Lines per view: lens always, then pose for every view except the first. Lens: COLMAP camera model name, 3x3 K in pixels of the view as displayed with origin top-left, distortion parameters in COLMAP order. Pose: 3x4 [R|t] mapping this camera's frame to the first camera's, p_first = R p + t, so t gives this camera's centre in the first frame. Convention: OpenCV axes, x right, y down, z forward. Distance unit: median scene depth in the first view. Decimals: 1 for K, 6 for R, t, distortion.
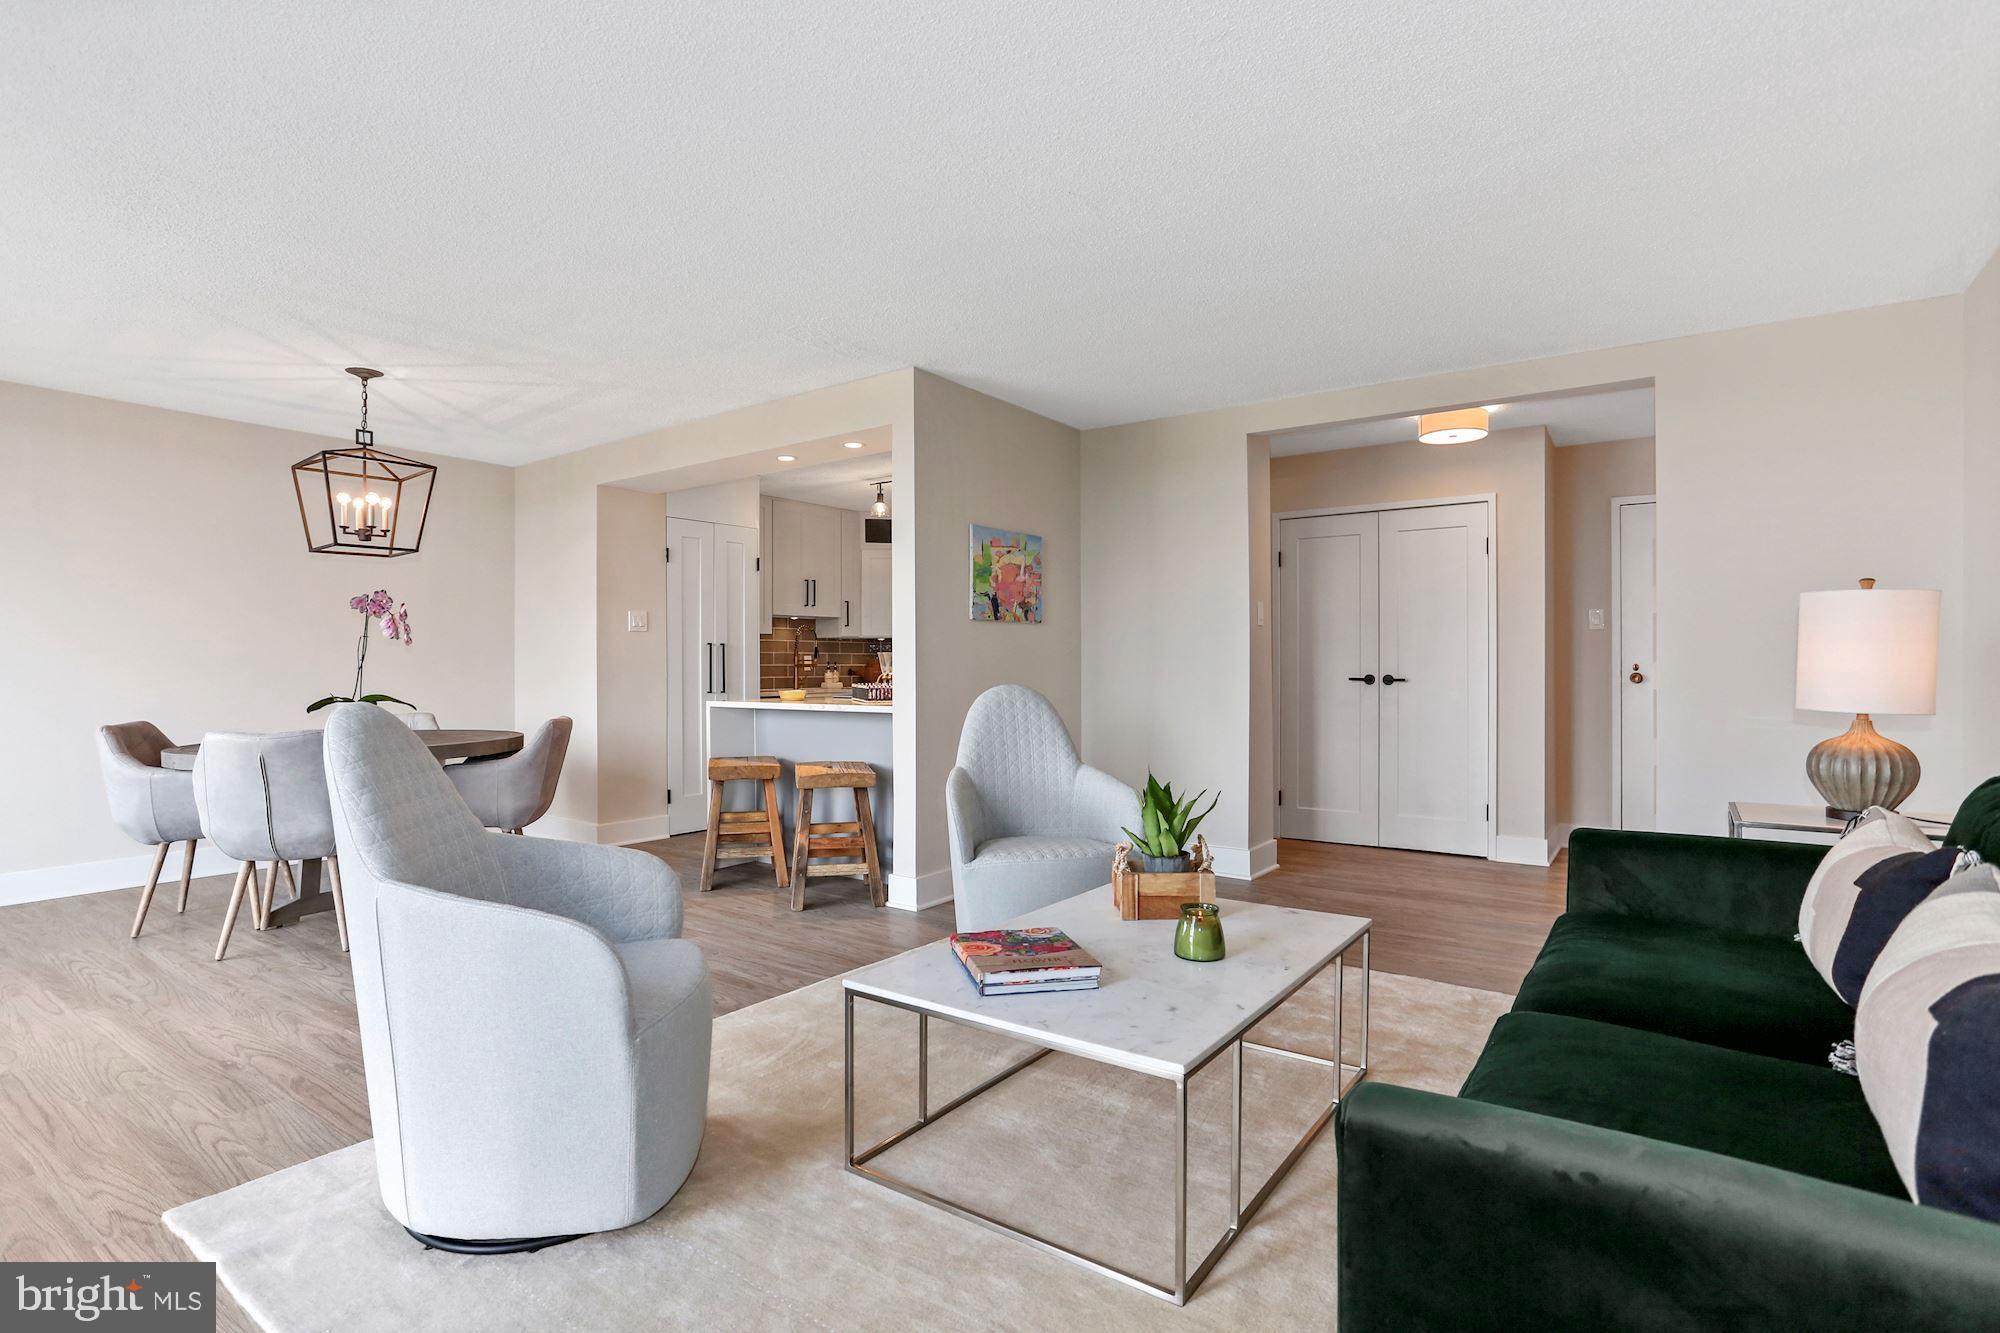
lens RADIAL K [[978.3, 0, 976.3], [0, 978.3, 688.1], [0, 0, 1]] dist [-0.047471, 0.028308]
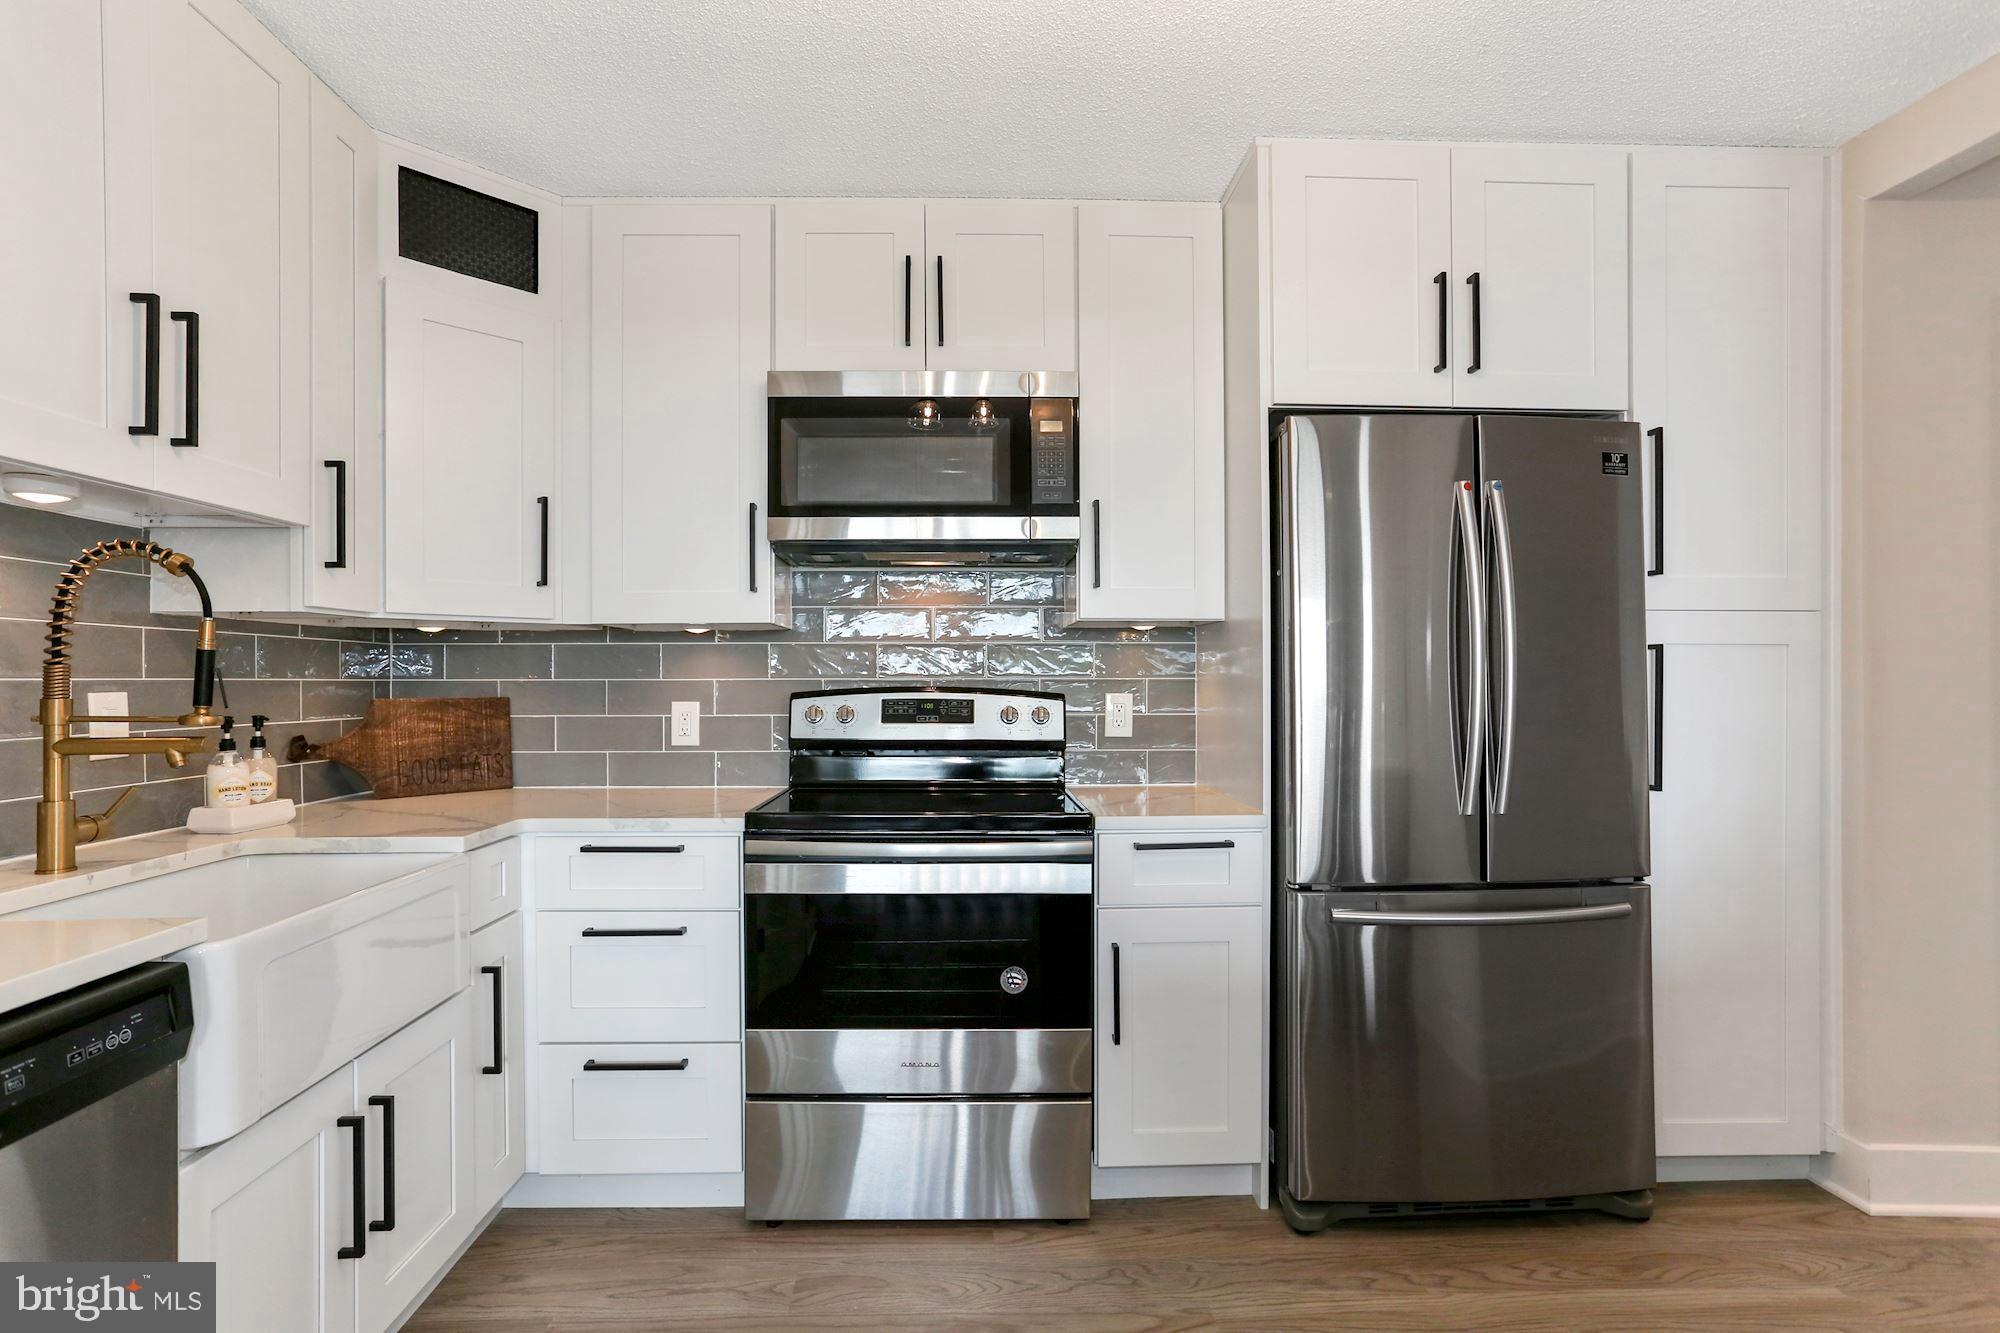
lens RADIAL K [[978.3, 0, 975.3], [0, 978.3, 680.0], [0, 0, 1]] dist [-0.047471, 0.028308]
pose [[0.784042, -0.003698, 0.620697, -0.228936], [0.018405, 0.999681, -0.017293, -0.042251], [-0.620435, 0.024982, 0.783860, 1.060991]]
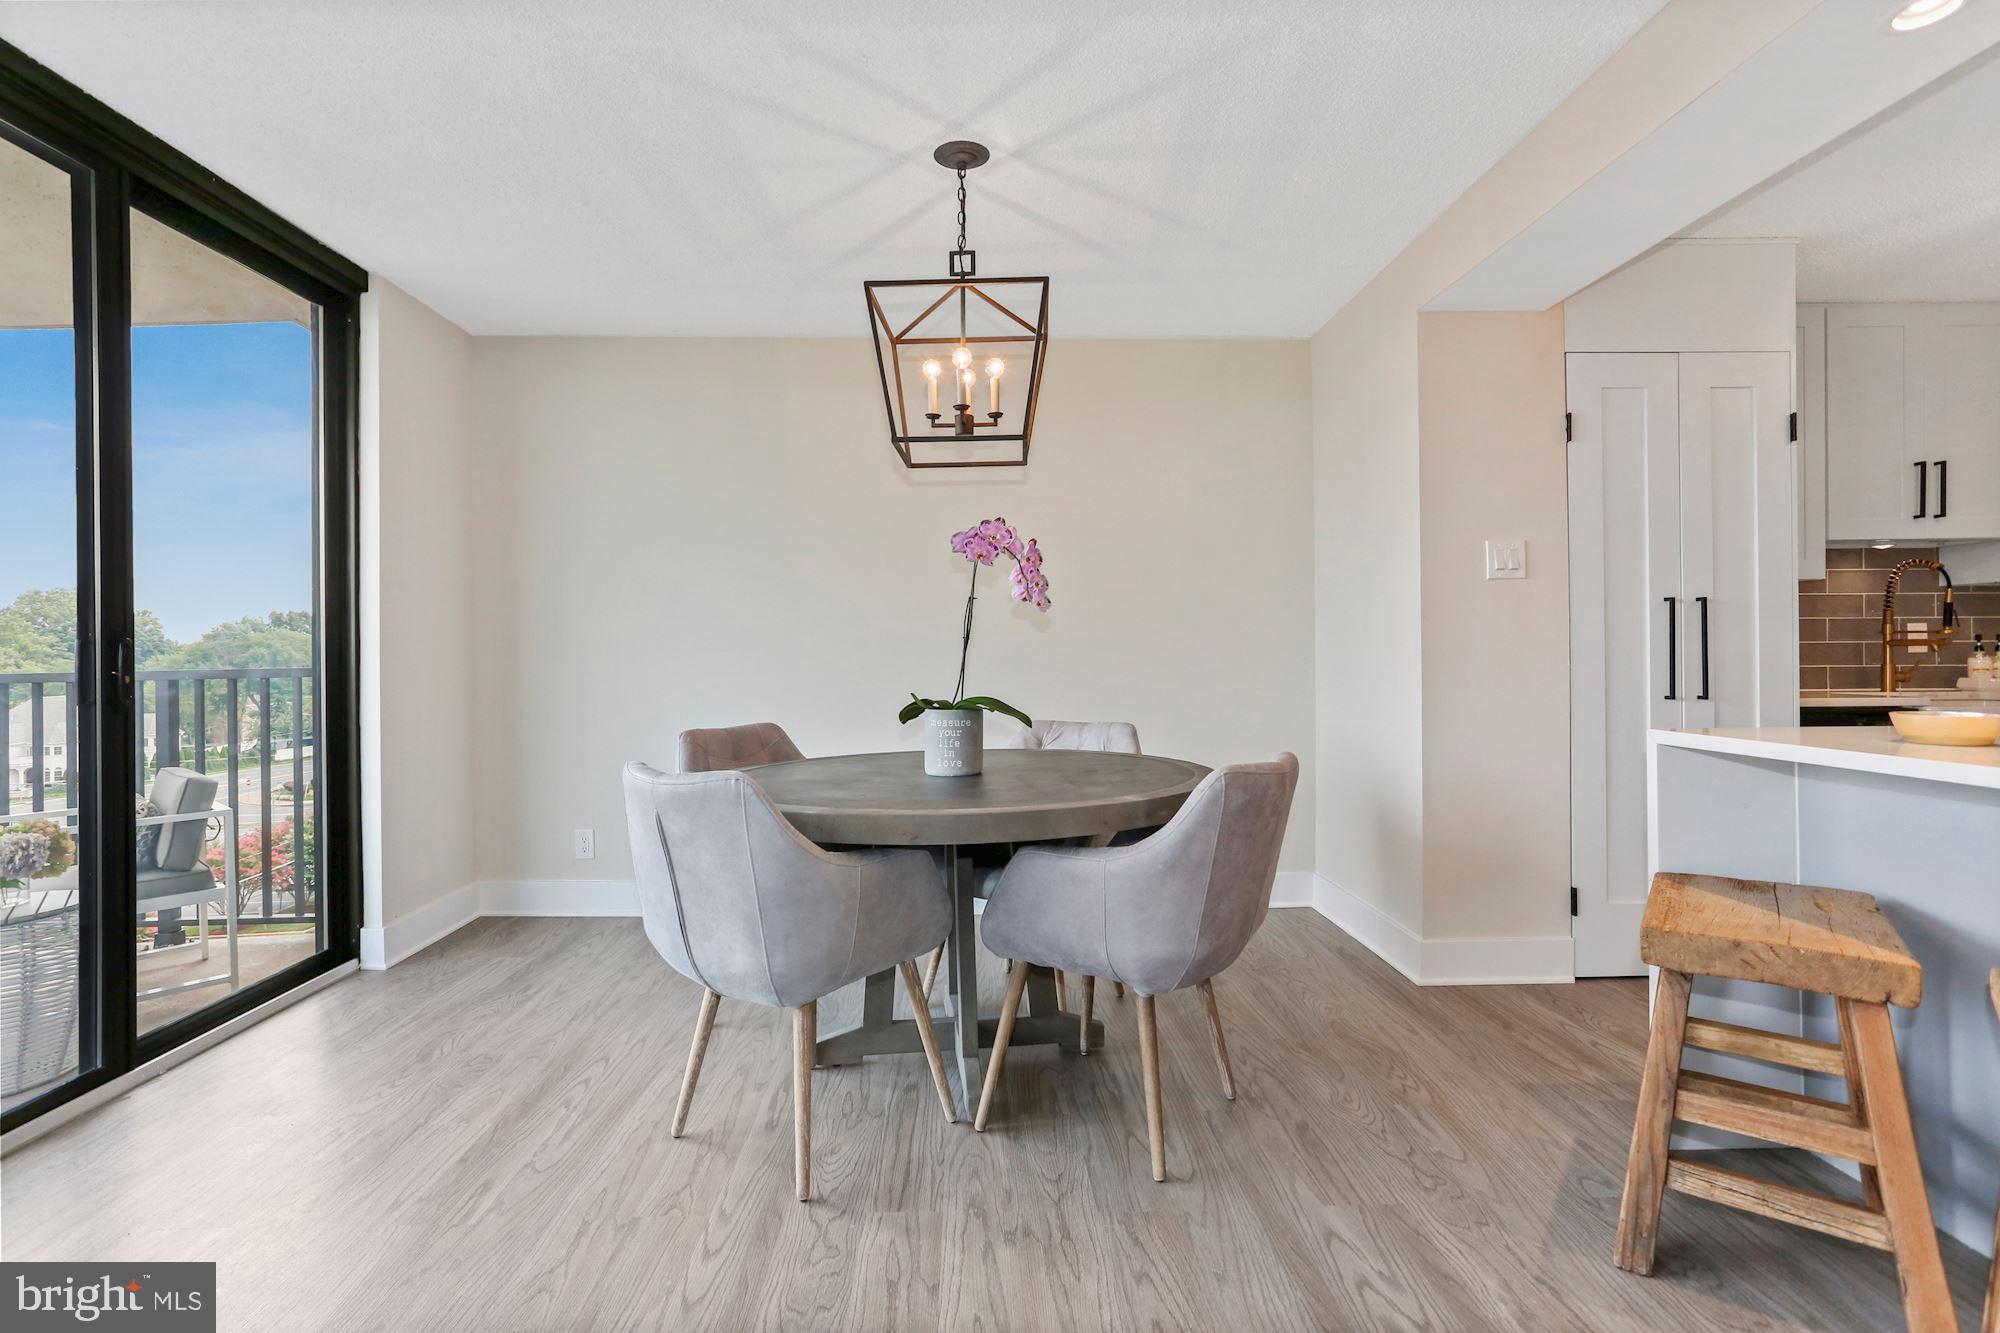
lens RADIAL K [[978.3, 0, 974.7], [0, 978.3, 654.2], [0, 0, 1]] dist [-0.047471, 0.028308]
pose [[0.612368, -0.005153, -0.790556, -0.121094], [-0.010180, 0.999844, -0.014403, -0.008268], [0.790507, 0.016868, 0.612220, 0.490600]]
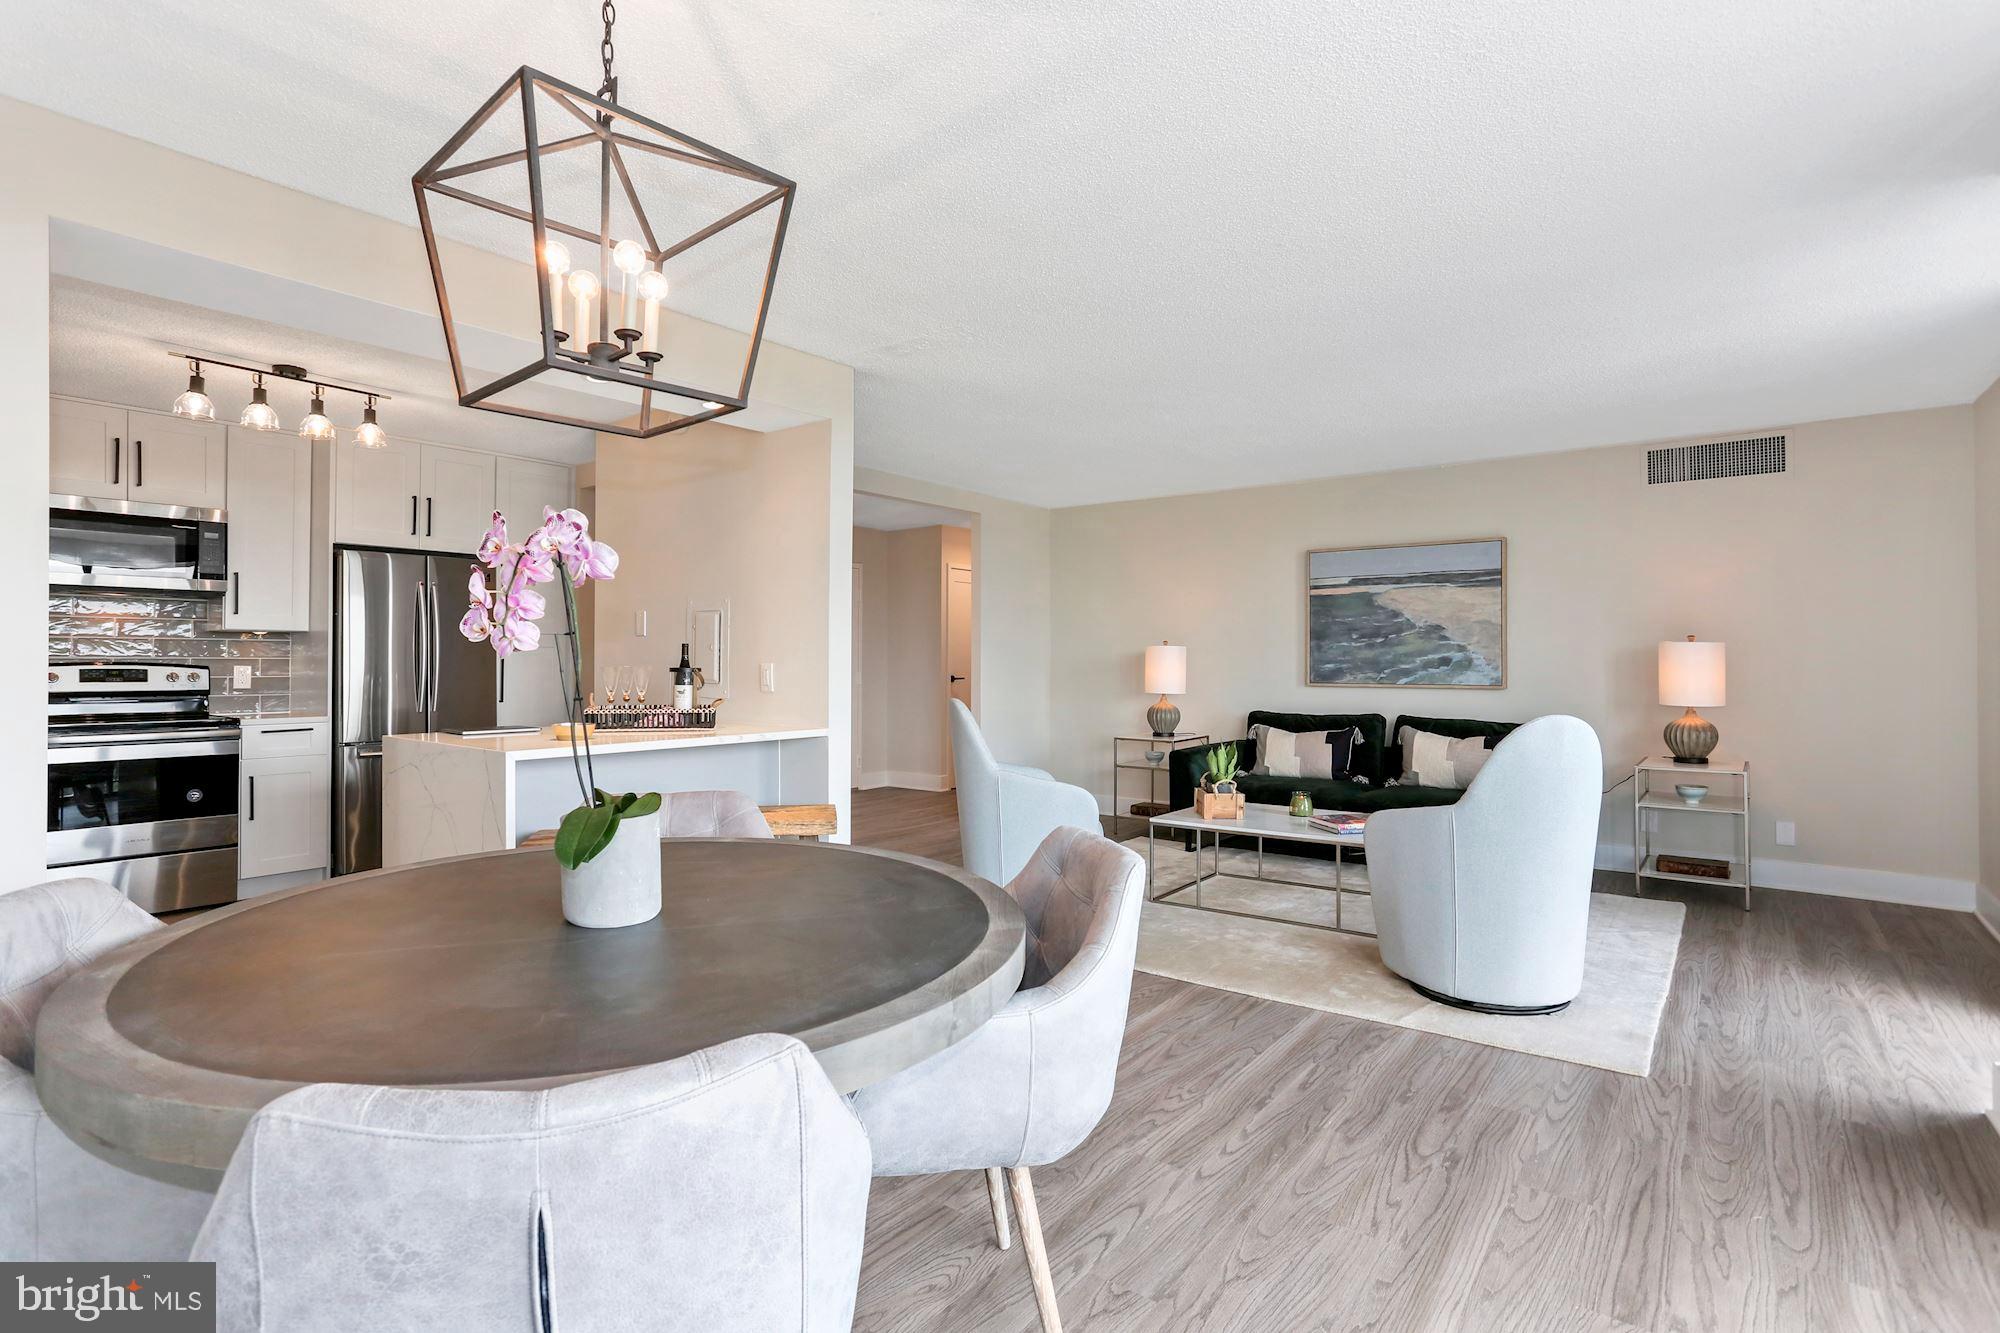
lens RADIAL K [[978.3, 0, 999.0], [0, 978.3, 645.5], [0, 0, 1]] dist [-0.047471, 0.028308]
pose [[0.022871, 0.017382, 0.999587, -0.780970], [0.022463, 0.999587, -0.017896, -0.029592], [-0.999486, 0.022863, 0.022471, 0.647803]]
